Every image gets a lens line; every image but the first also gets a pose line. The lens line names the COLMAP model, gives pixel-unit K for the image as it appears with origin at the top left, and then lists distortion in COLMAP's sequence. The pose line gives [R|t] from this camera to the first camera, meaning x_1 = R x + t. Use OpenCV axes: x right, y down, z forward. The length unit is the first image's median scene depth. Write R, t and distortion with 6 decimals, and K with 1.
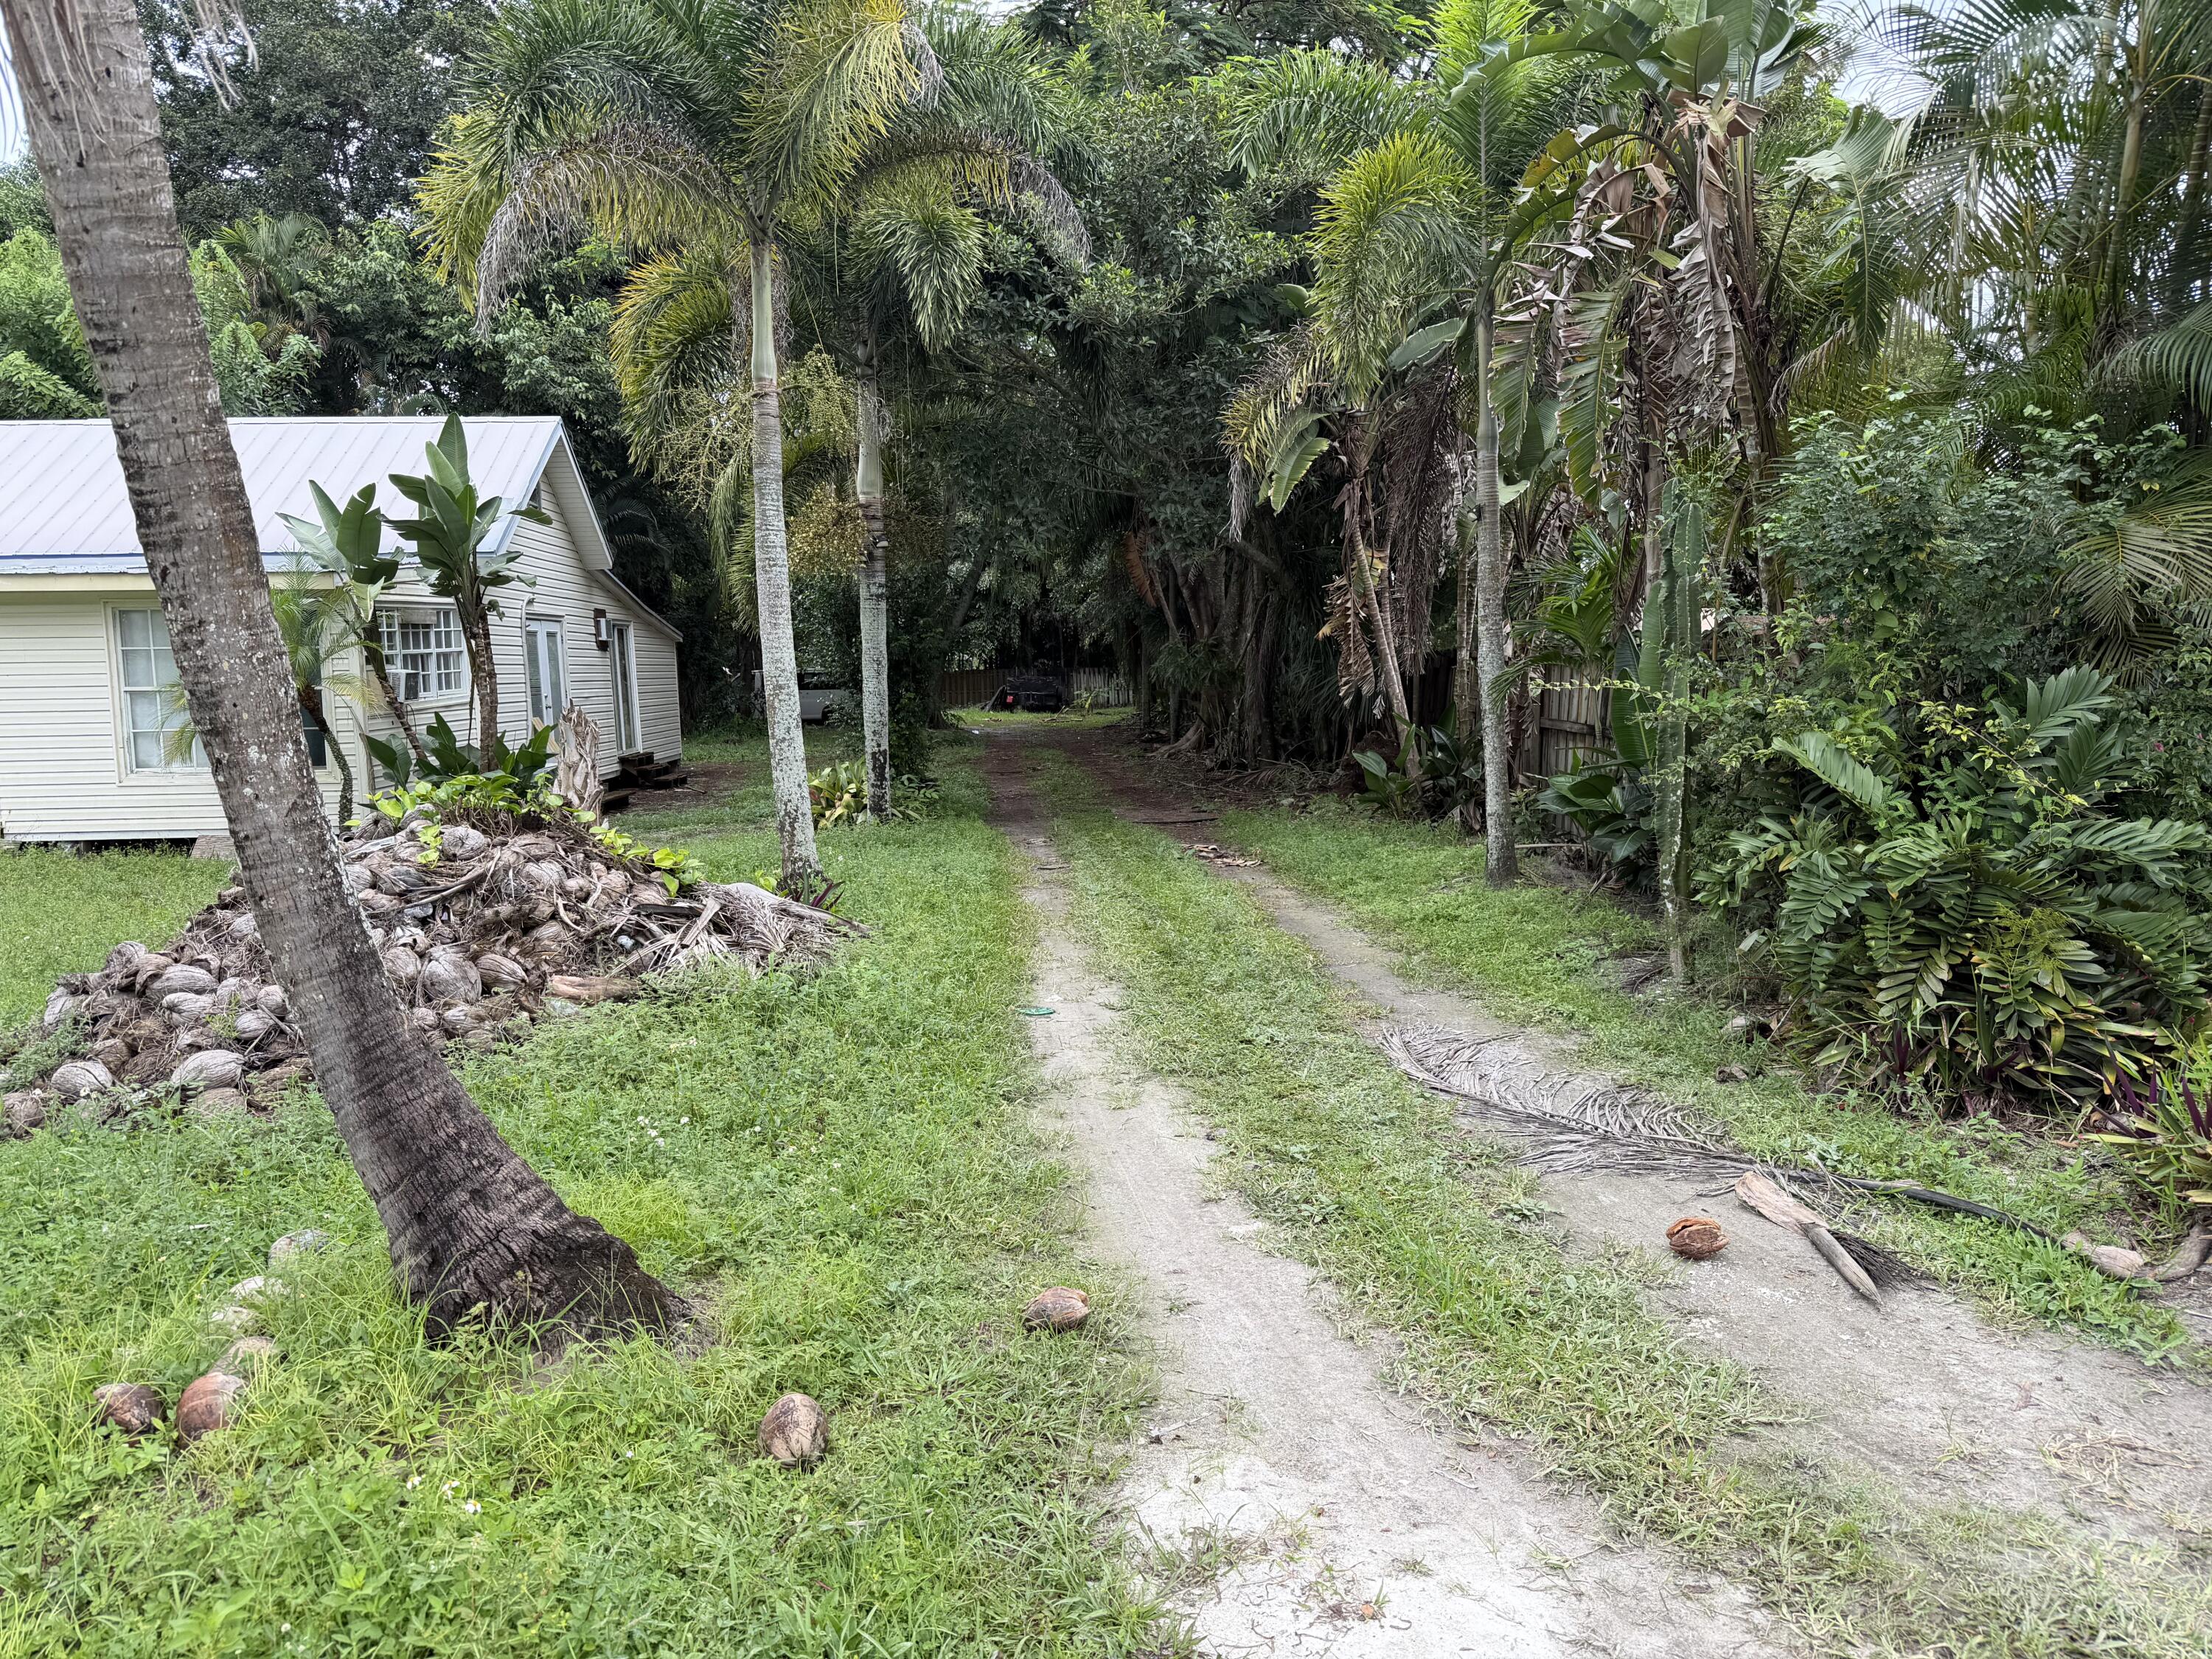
lens RADIAL K [[1574.8, 0, 1106.0], [0, 1574.8, 829.5], [0, 0, 1]] dist [0.143258, -0.249044]
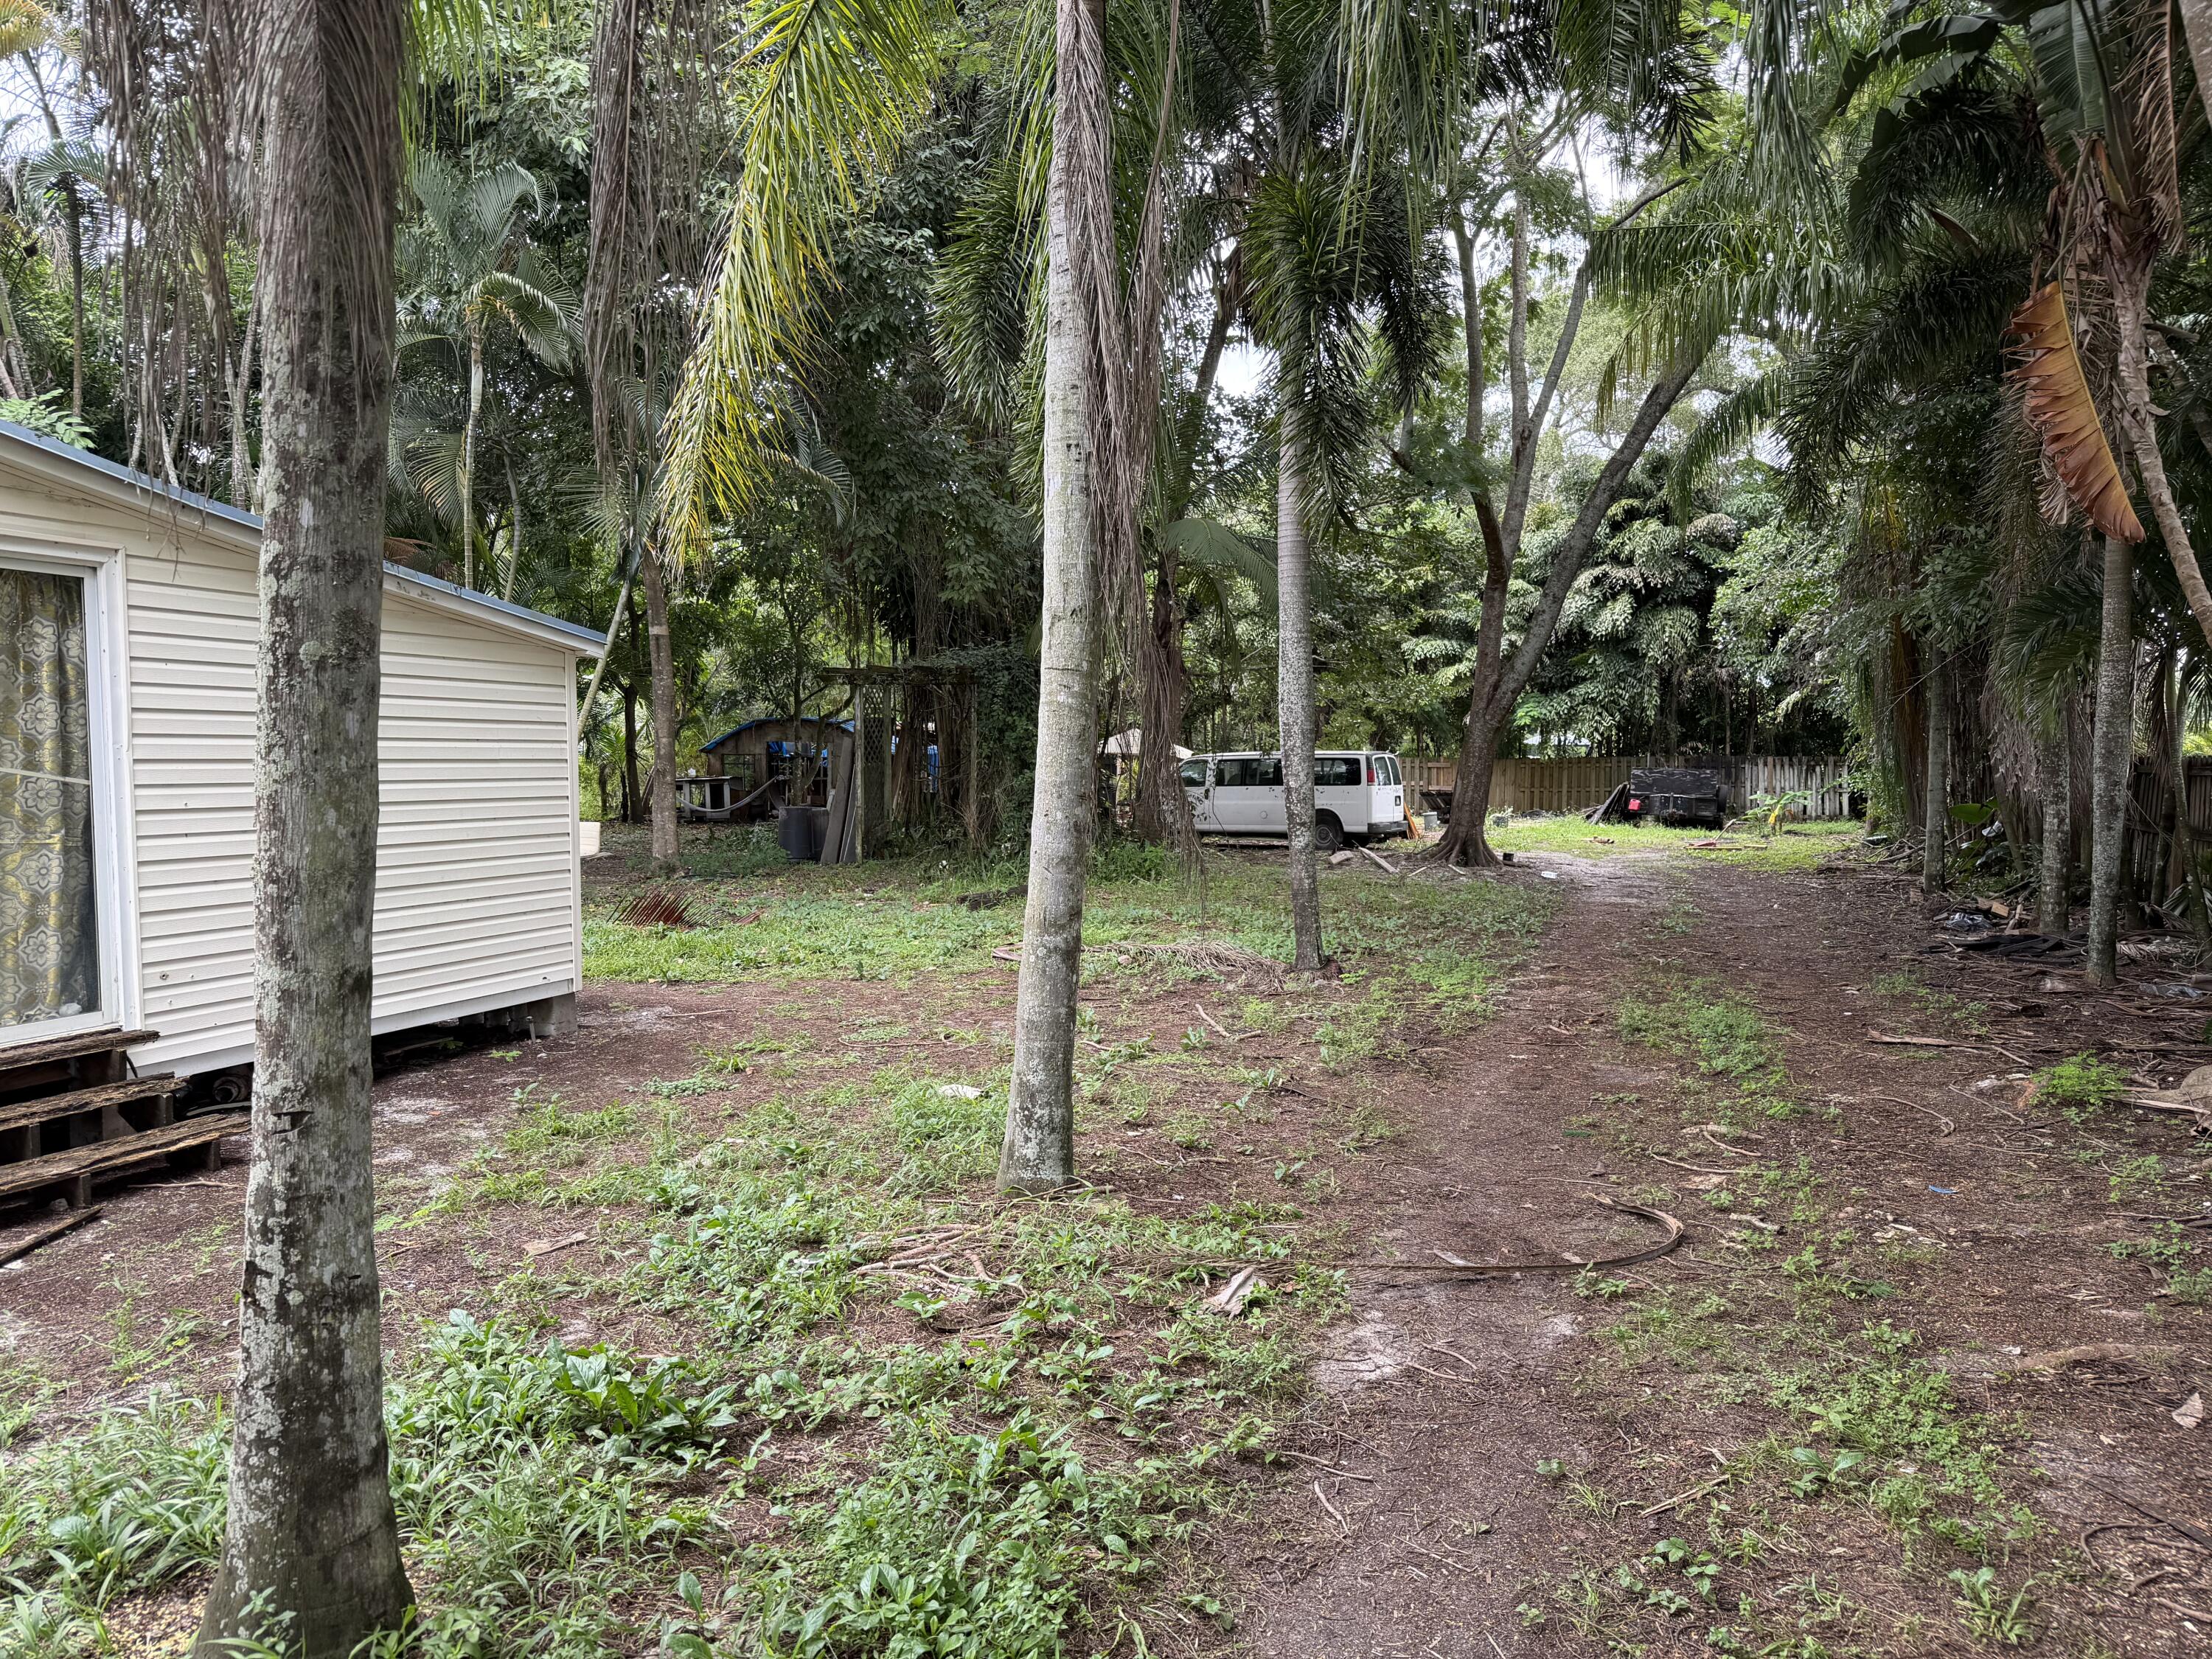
lens RADIAL K [[1574.8, 0, 1106.0], [0, 1574.8, 829.5], [0, 0, 1]] dist [0.143258, -0.249044]
pose [[0.924651, 0.040814, -0.378623, -0.015352], [-0.059622, 0.997494, -0.038079, -0.037079], [0.376120, 0.057784, 0.924768, 0.347621]]
